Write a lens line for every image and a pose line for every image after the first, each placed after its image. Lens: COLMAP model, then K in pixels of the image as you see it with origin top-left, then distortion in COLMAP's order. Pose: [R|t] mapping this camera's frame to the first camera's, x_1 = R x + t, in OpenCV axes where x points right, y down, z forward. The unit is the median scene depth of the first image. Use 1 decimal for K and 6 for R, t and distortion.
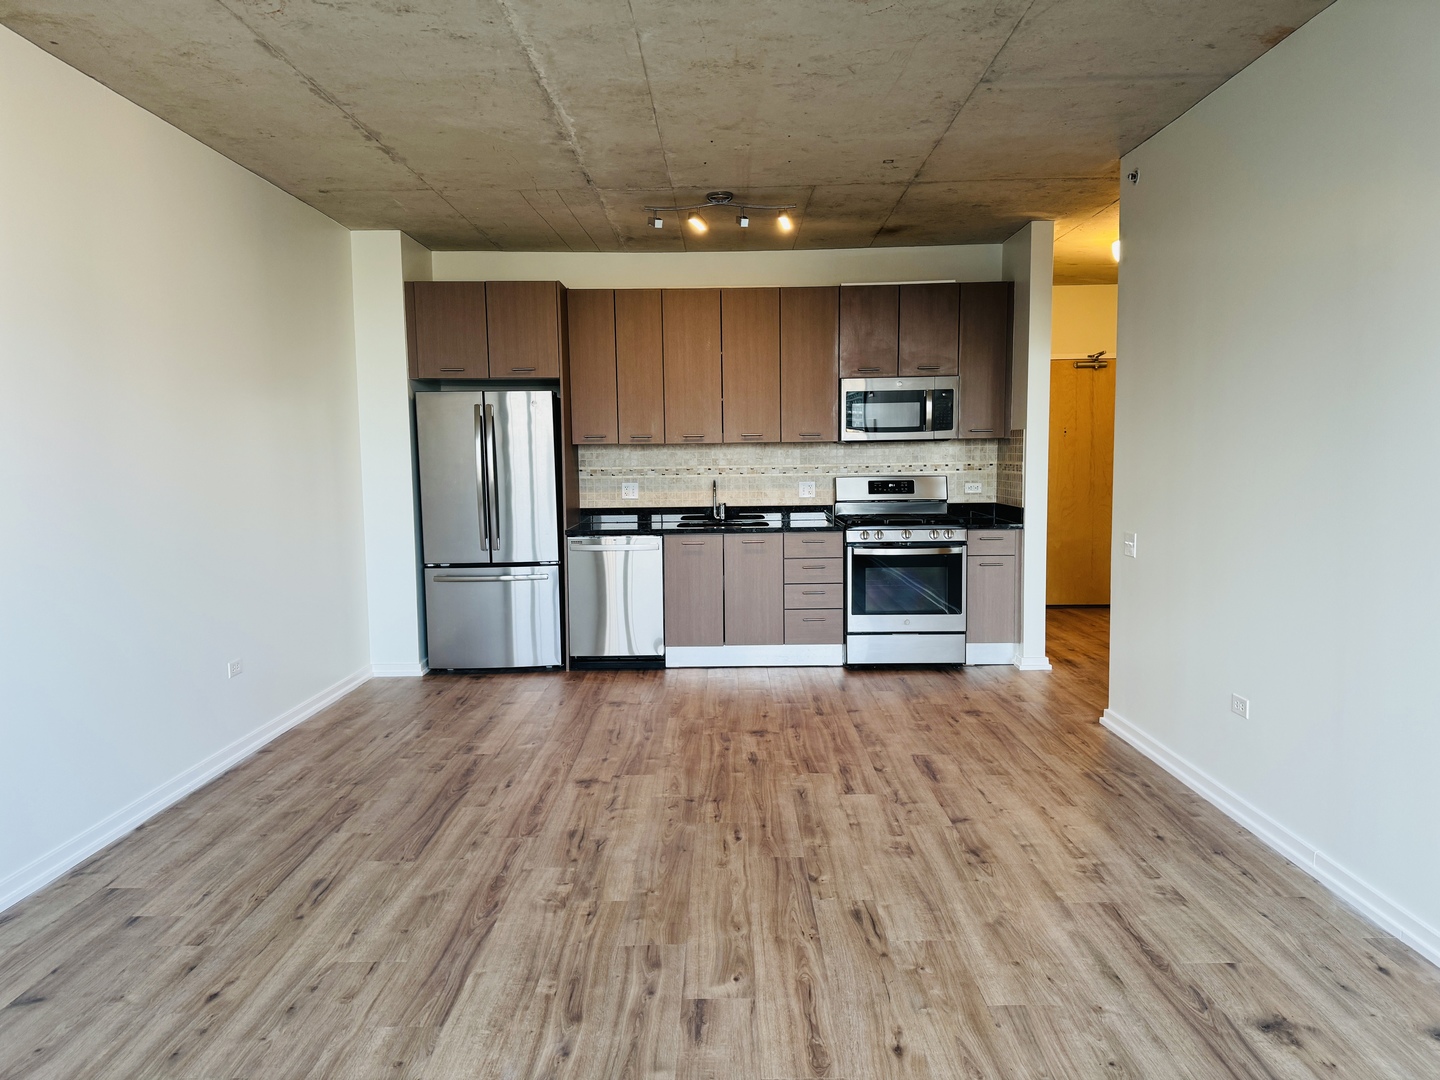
lens RADIAL K [[1004.2, 0, 715.6], [0, 1004.2, 543.8], [0, 0, 1]] dist [0.068390, -0.079156]
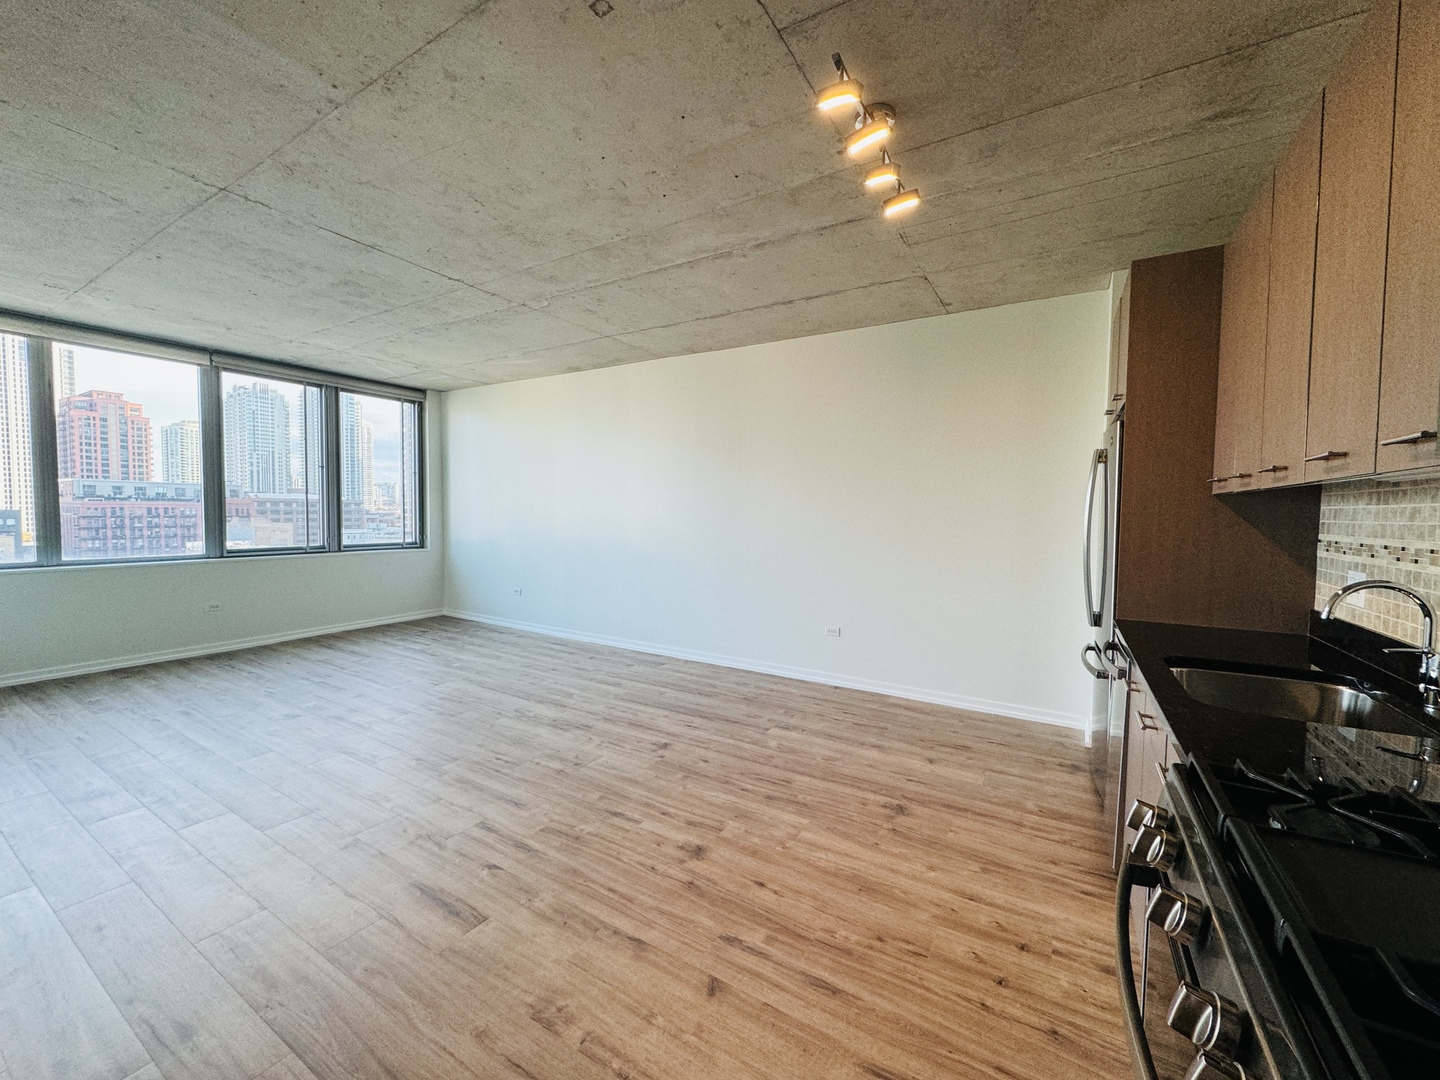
lens RADIAL K [[571.7, 0, 717.6], [0, 571.7, 535.9], [0, 0, 1]] dist [-0.003360, 0.000805]
pose [[-0.510649, 0.043762, -0.858675, 0.468523], [-0.084680, 0.991288, 0.100879, -0.123776], [0.855609, 0.124227, -0.502495, 1.368340]]
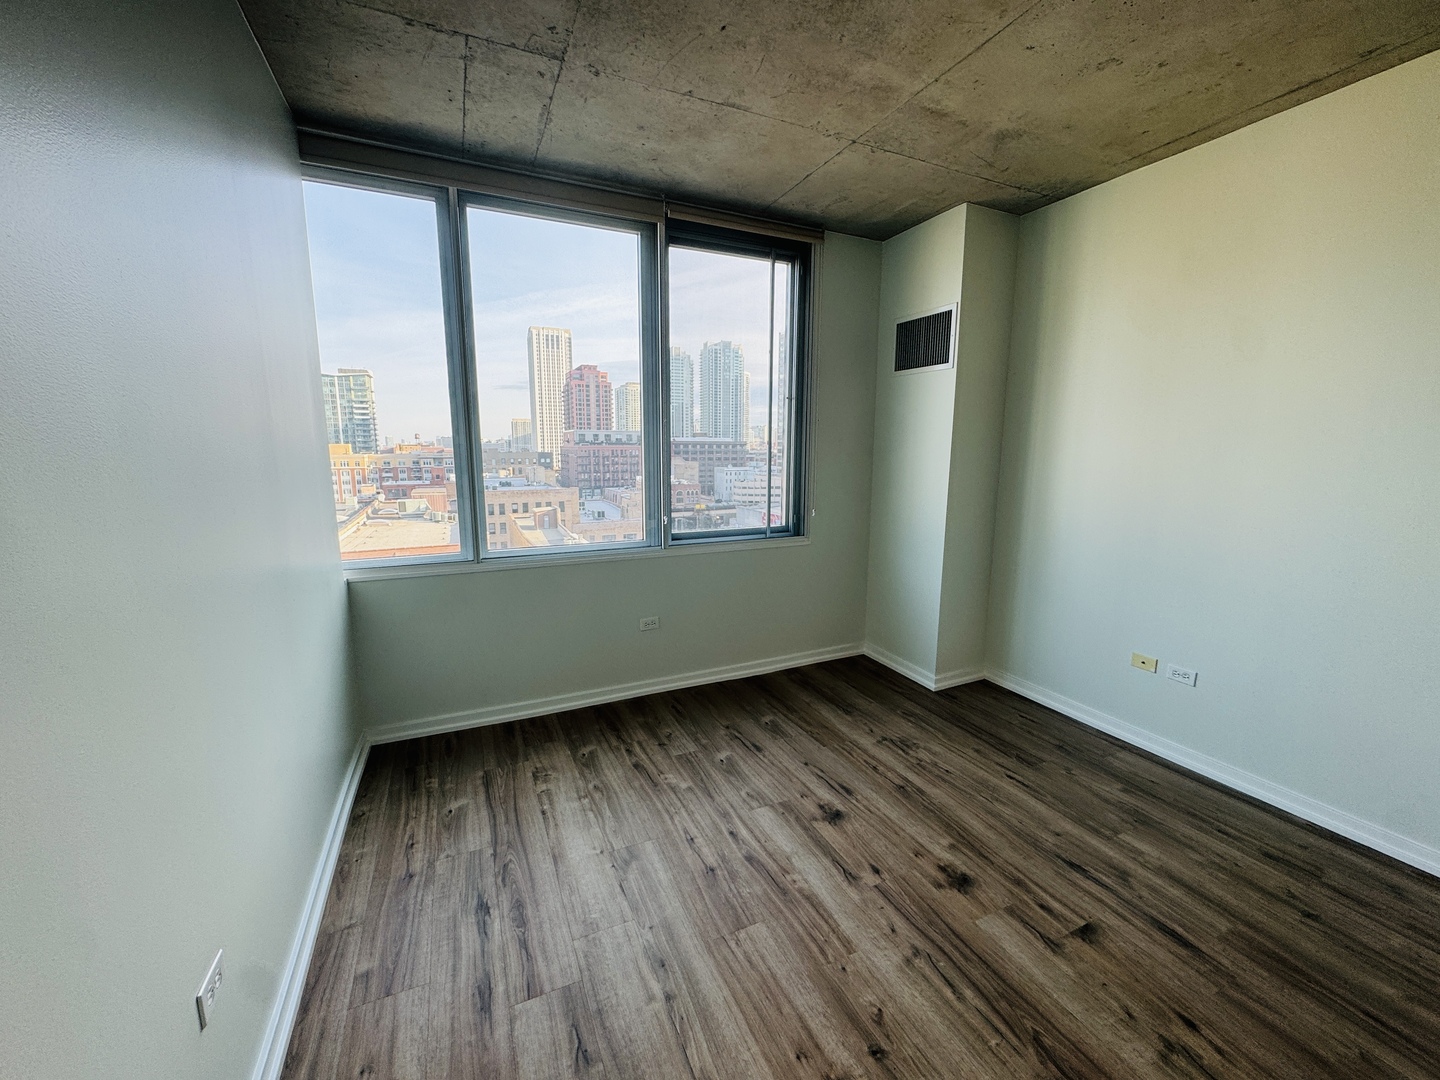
lens RADIAL K [[571.7, 0, 719.4], [0, 571.7, 532.8], [0, 0, 1]] dist [-0.003360, 0.000805]
pose [[-0.906971, 0.070801, -0.415200, 0.057320], [-0.031465, 0.971627, 0.234415, -0.070005], [0.420017, 0.225672, -0.879010, 0.688473]]
